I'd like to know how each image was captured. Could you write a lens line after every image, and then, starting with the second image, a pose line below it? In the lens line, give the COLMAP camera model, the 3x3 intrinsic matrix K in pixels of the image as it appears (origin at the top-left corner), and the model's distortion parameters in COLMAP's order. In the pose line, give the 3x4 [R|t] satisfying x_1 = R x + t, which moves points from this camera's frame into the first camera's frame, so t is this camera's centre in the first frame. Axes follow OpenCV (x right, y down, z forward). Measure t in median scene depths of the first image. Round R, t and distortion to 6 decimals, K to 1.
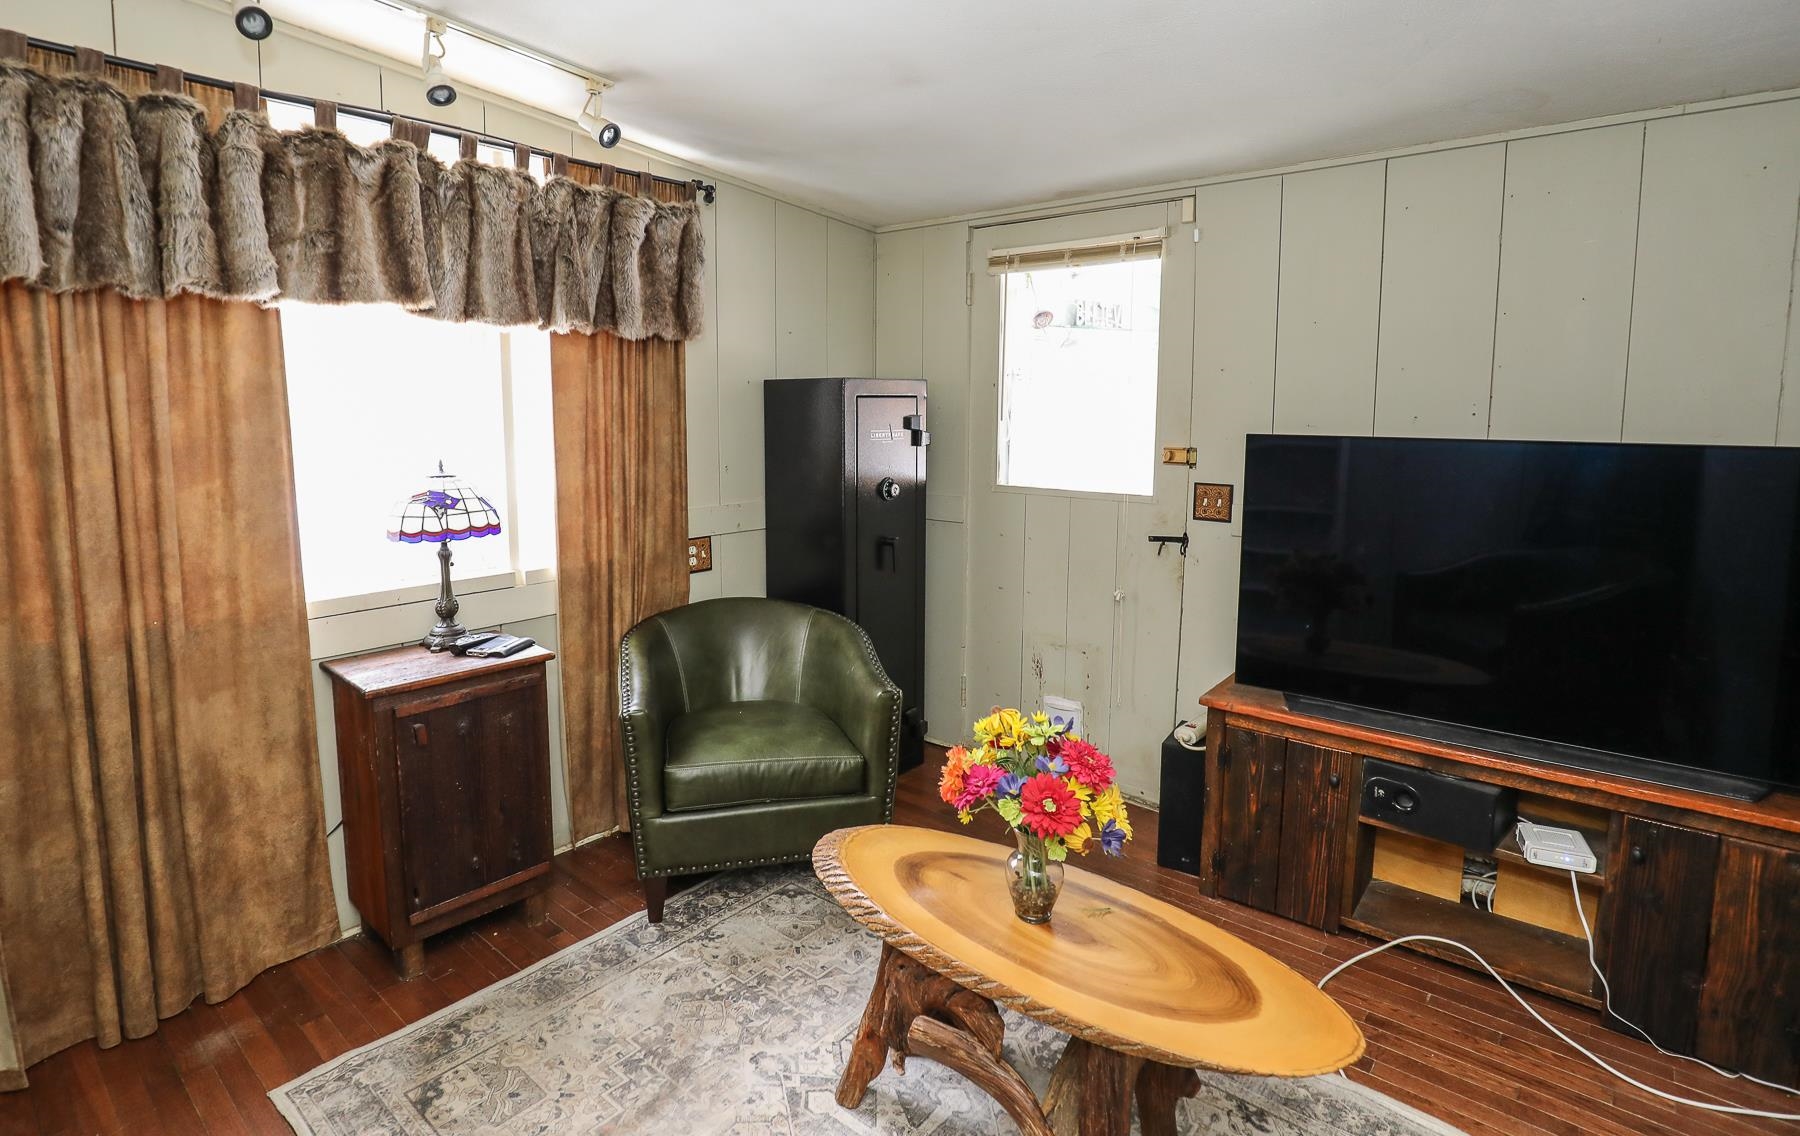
lens RADIAL K [[920.6, 0, 896.1], [0, 920.6, 505.8], [0, 0, 1]] dist [-0.053120, -0.000225]
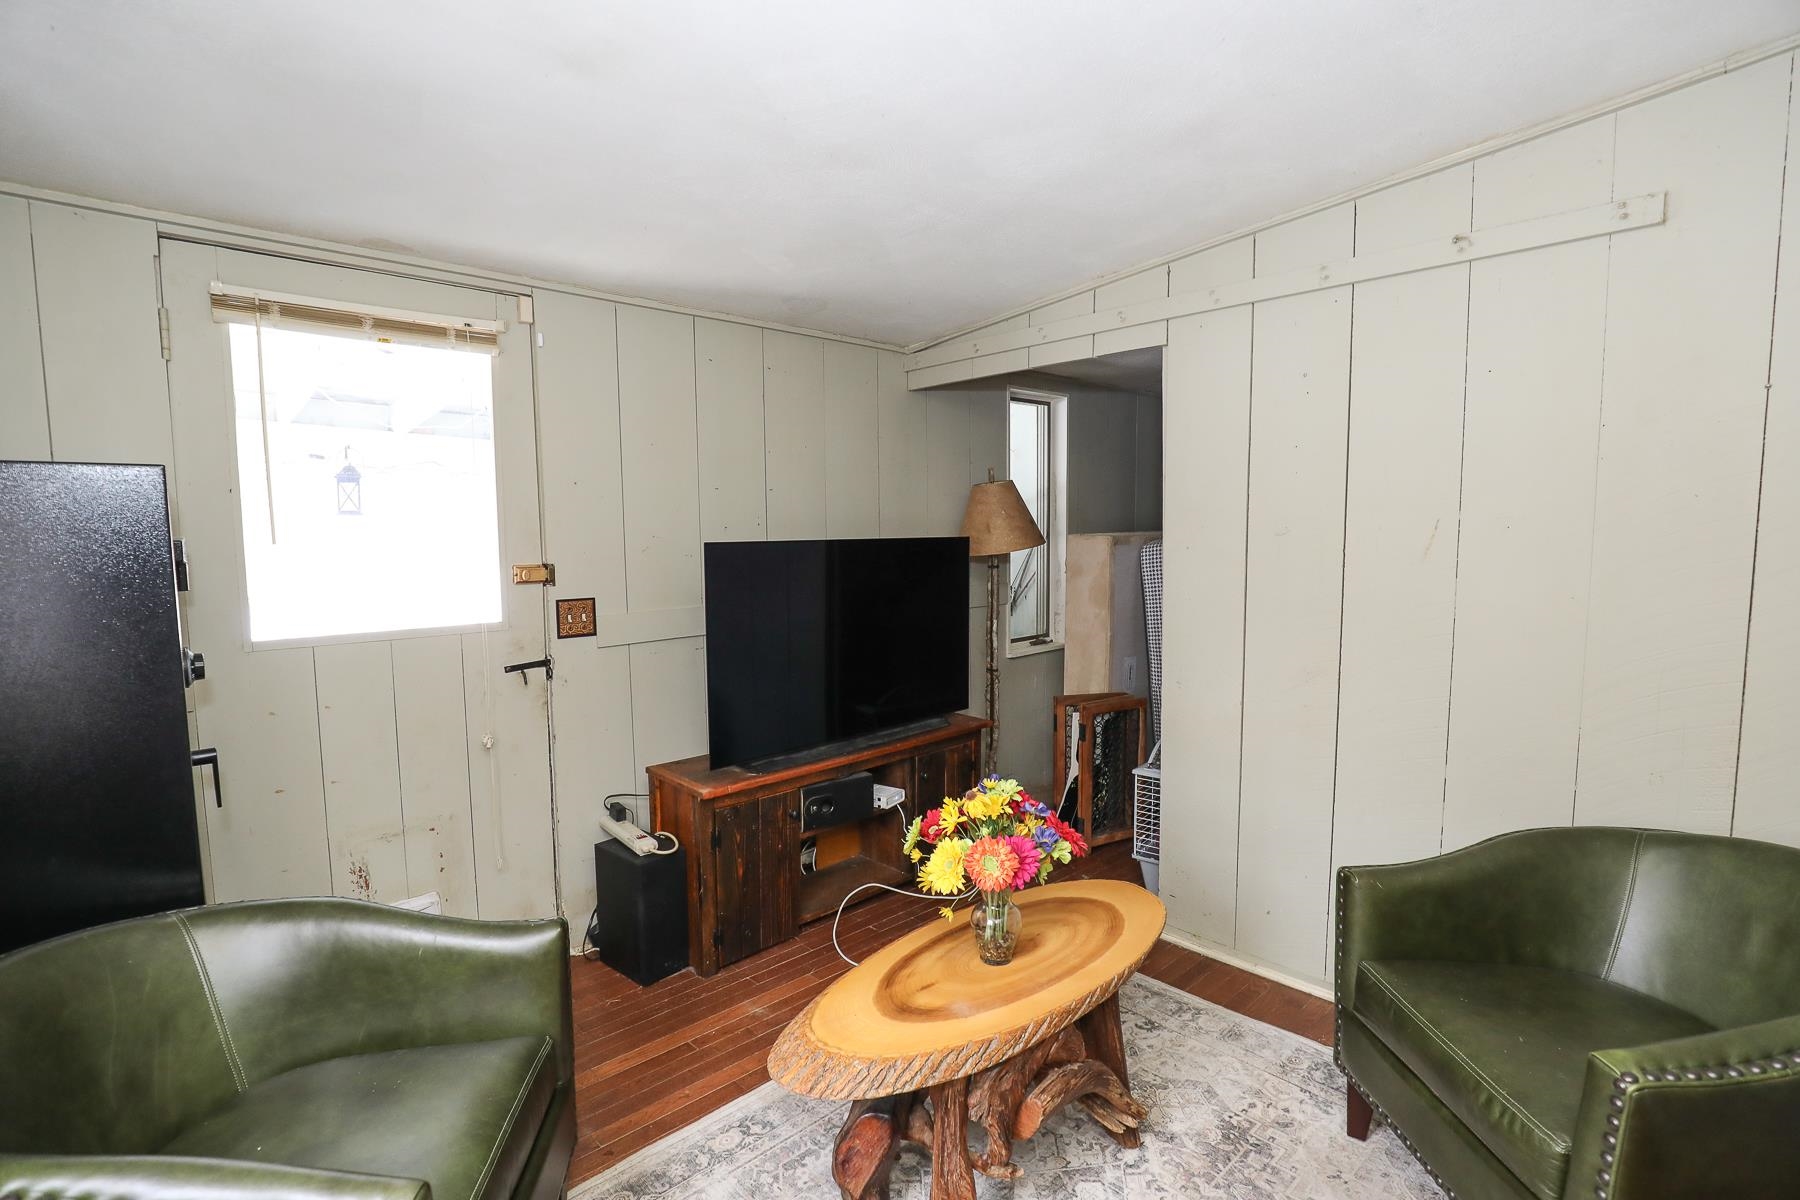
lens RADIAL K [[826.3, 0, 897.5], [0, 826.3, 605.0], [0, 0, 1]] dist [-0.037037, 0.008183]
pose [[0.117114, -0.098944, 0.988177, -0.475882], [0.117742, 0.989390, 0.085112, -0.051397], [-0.986114, 0.106382, 0.127521, 0.538008]]
